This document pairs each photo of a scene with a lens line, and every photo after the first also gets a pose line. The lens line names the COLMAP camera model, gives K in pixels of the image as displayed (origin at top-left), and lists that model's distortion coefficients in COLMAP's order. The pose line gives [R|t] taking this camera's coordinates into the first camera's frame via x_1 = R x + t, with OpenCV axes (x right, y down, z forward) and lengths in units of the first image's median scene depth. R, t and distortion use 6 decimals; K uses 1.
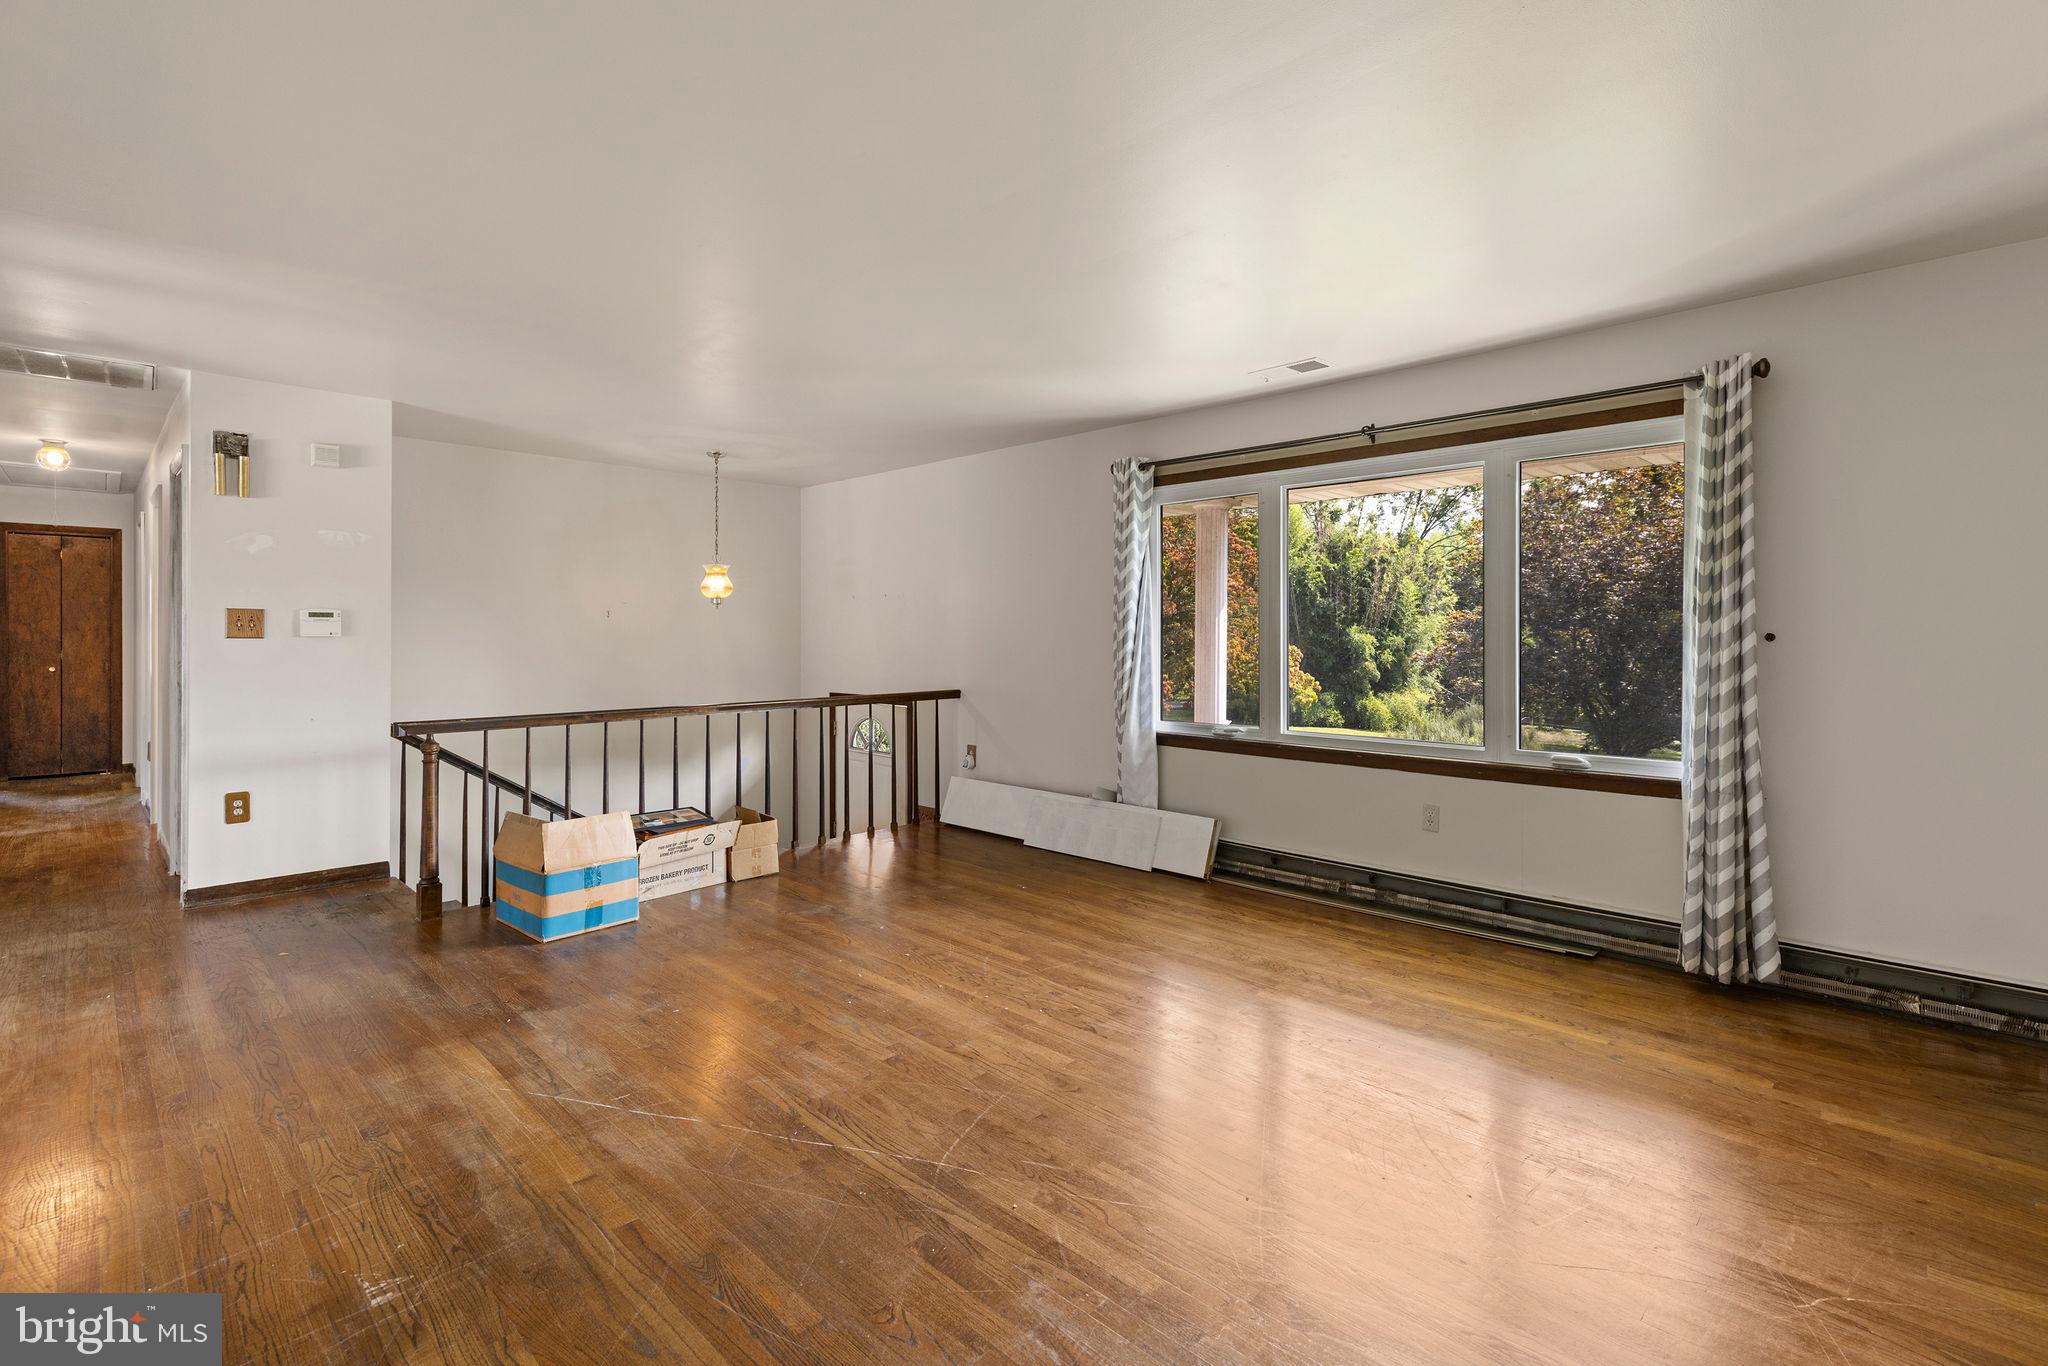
lens RADIAL K [[934.0, 0, 1027.4], [0, 934.0, 639.9], [0, 0, 1]] dist [0.008621, -0.001129]
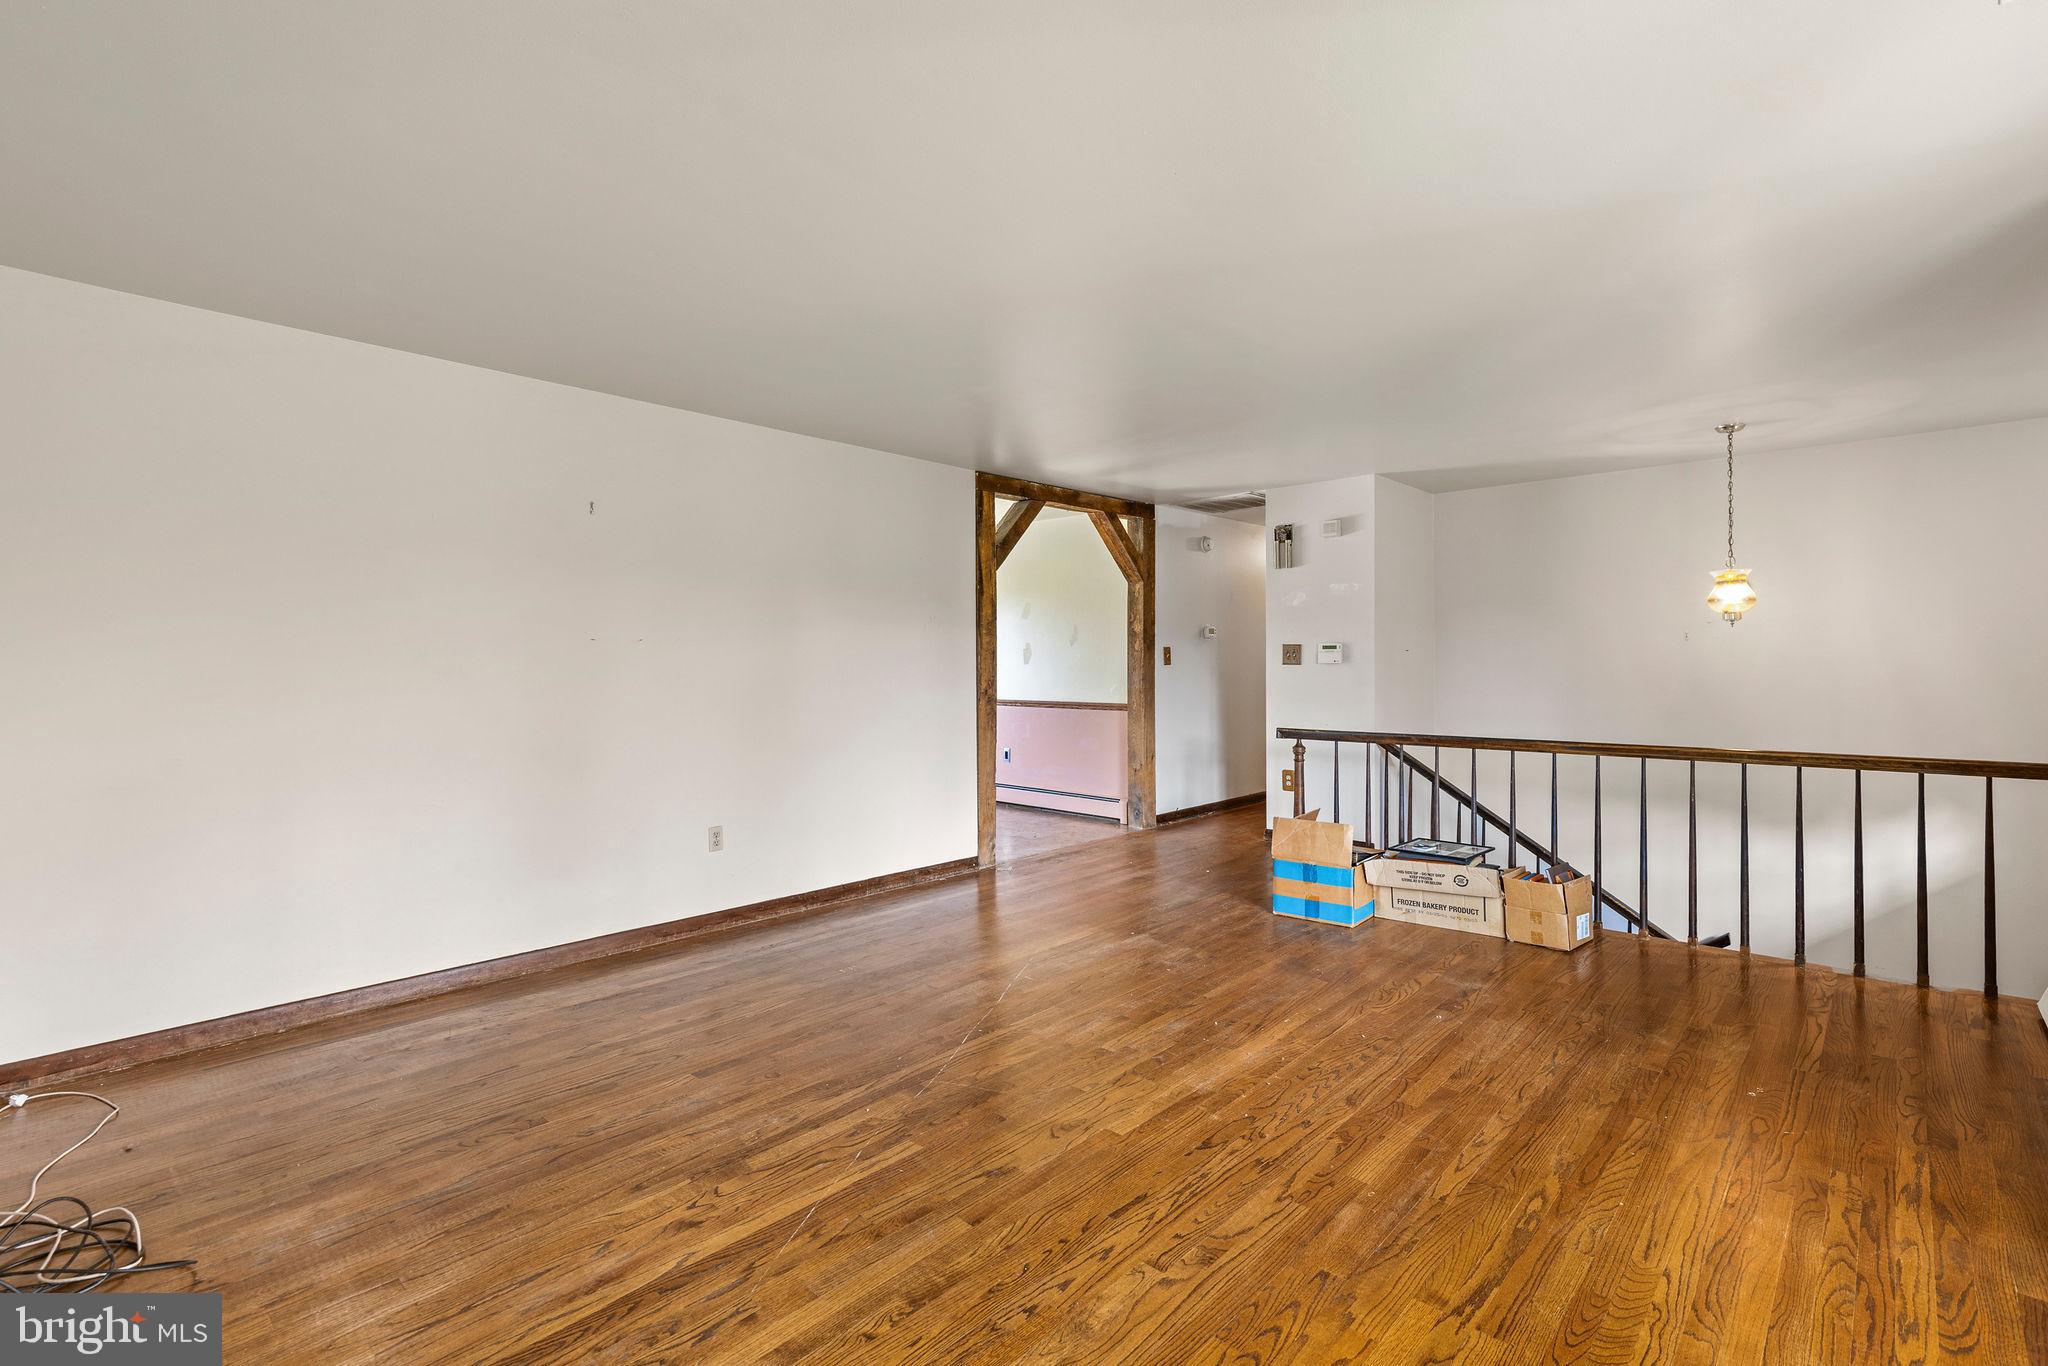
lens RADIAL K [[934.0, 0, 1027.4], [0, 934.0, 639.9], [0, 0, 1]] dist [0.008621, -0.001129]
pose [[0.018129, -0.025601, -0.999508, 0.677014], [-0.001016, 0.999671, -0.025624, -0.002383], [0.999835, 0.001480, 0.018097, 0.629622]]
